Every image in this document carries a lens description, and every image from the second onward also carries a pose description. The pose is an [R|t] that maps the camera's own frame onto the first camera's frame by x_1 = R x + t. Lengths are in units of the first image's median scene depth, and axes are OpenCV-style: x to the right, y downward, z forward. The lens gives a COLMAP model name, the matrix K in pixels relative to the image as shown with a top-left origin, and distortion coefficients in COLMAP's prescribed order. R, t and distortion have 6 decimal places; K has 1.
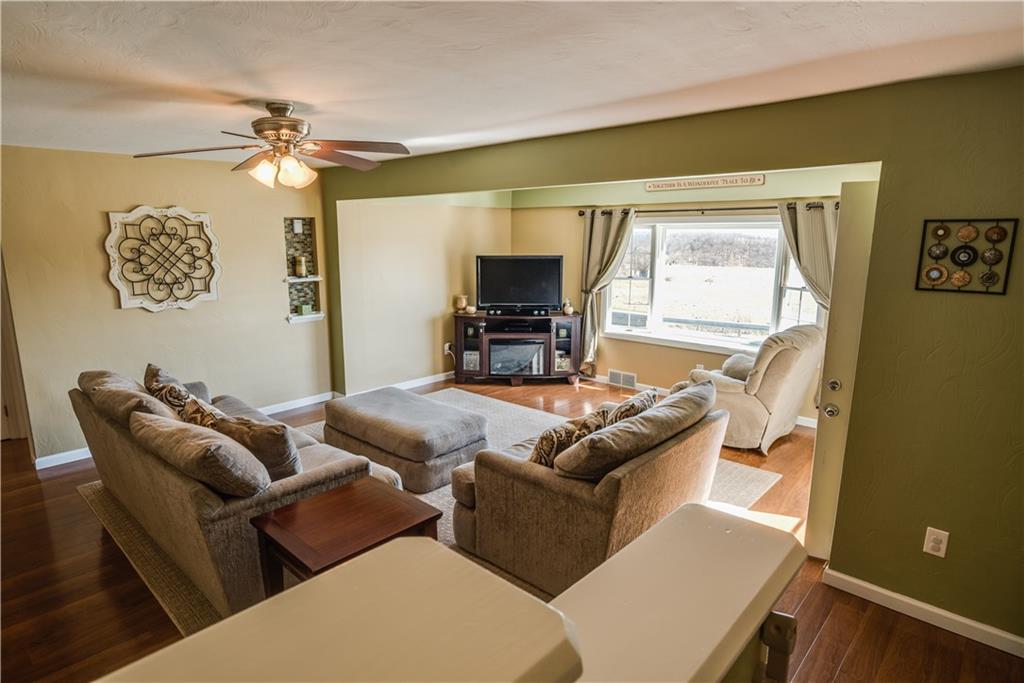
lens RADIAL K [[573.9, 0, 501.6], [0, 573.9, 342.2], [0, 0, 1]] dist [-0.008263, -0.000489]
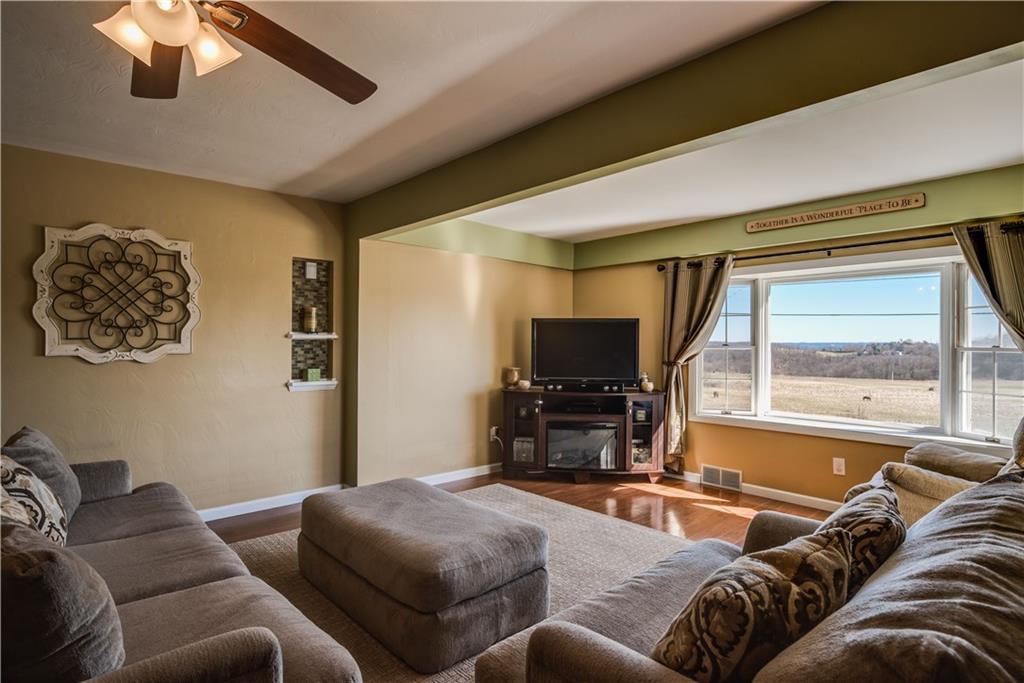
lens RADIAL K [[528.9, 0, 515.7], [0, 528.9, 341.7], [0, 0, 1]] dist [-0.019486, 0.005683]
pose [[0.997446, 0.006488, -0.071134, -0.015520], [-0.019994, 0.981417, -0.190841, 0.031278], [0.068574, 0.191775, 0.979040, 0.314338]]
